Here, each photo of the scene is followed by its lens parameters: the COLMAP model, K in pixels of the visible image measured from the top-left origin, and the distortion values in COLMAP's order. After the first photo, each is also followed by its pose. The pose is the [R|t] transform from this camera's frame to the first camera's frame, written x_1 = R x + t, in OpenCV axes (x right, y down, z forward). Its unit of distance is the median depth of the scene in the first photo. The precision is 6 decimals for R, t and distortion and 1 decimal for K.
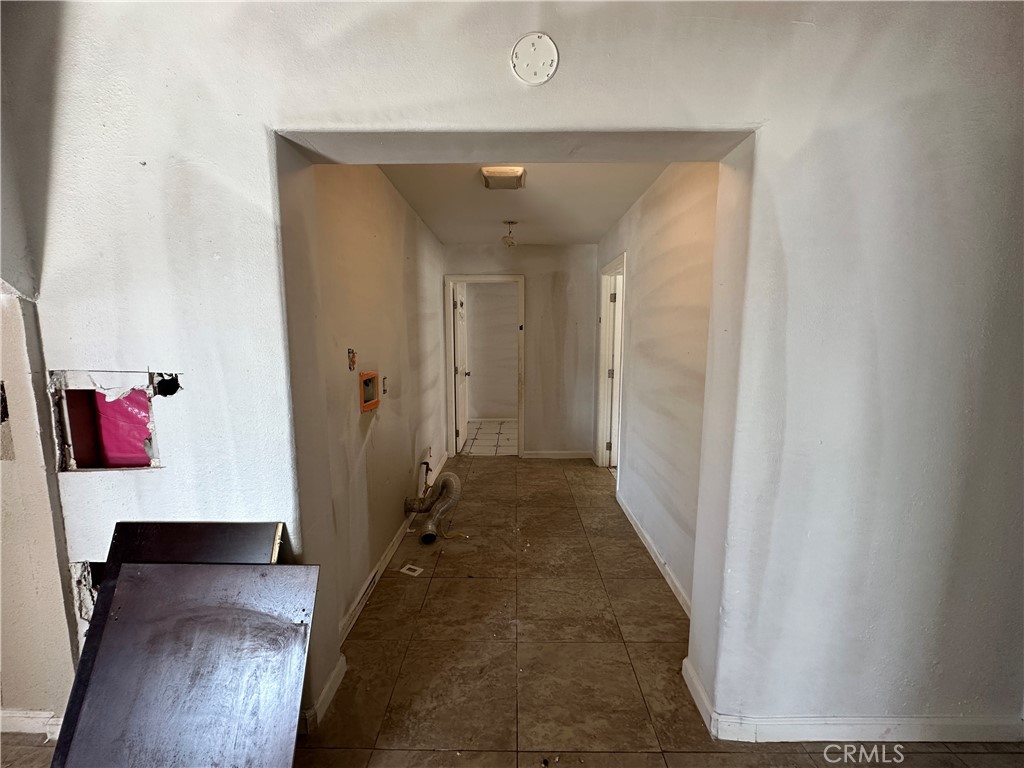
lens RADIAL K [[408.2, 0, 510.4], [0, 408.2, 385.7], [0, 0, 1]] dist [-0.001220, -0.000186]
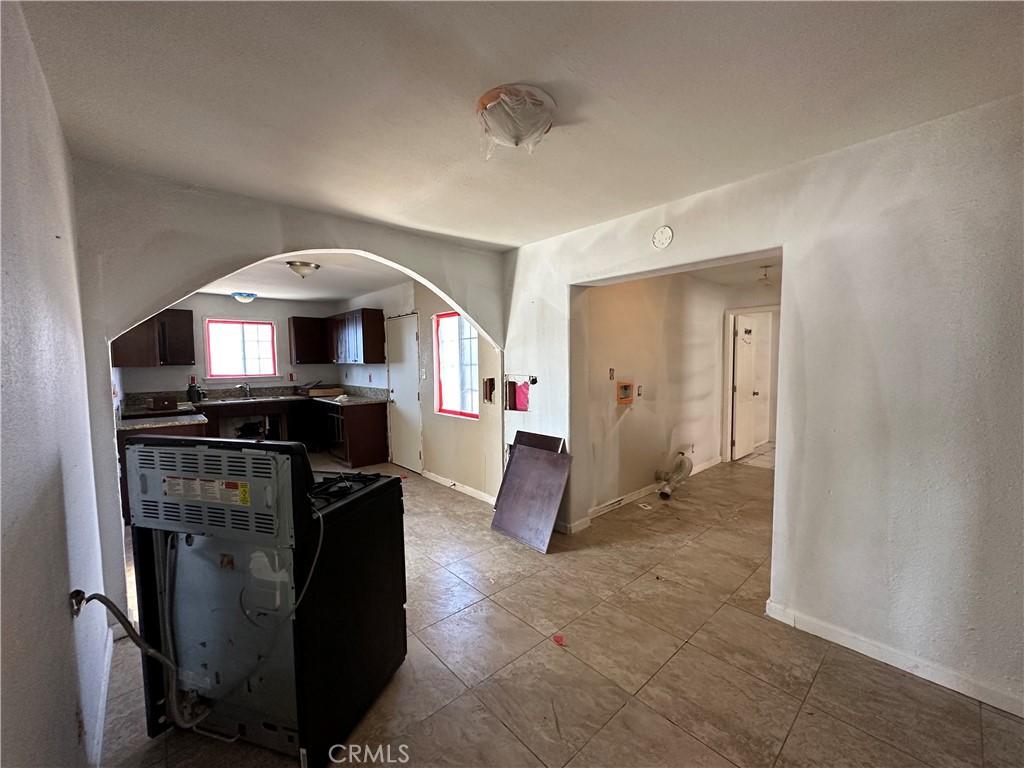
lens RADIAL K [[408.2, 0, 510.5], [0, 408.2, 388.4], [0, 0, 1]] dist [-0.001220, -0.000186]
pose [[0.674696, 0.044340, -0.736762, 0.990191], [-0.079011, 0.996797, -0.012365, 0.090385], [0.733854, 0.066555, 0.676039, -0.884886]]
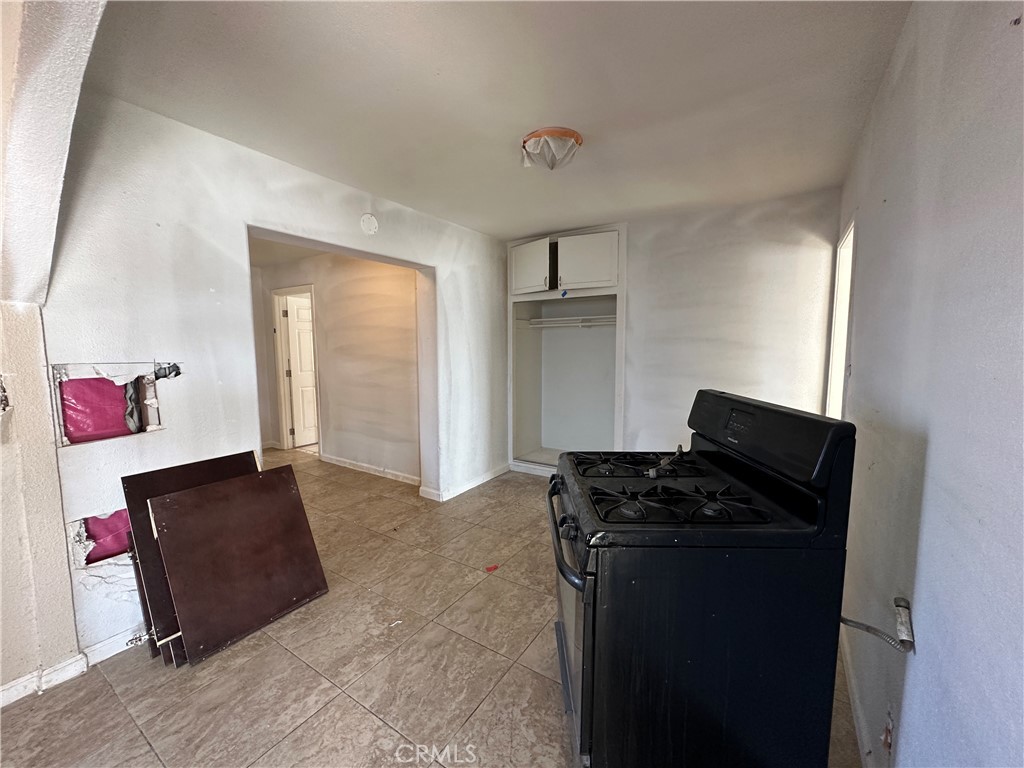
lens RADIAL K [[408.2, 0, 507.8], [0, 408.2, 382.1], [0, 0, 1]] dist [-0.001220, -0.000186]
pose [[0.547890, -0.079744, 0.832741, -1.332954], [0.110988, 0.993576, 0.022123, 0.135239], [-0.829155, 0.080303, 0.553221, -0.788249]]
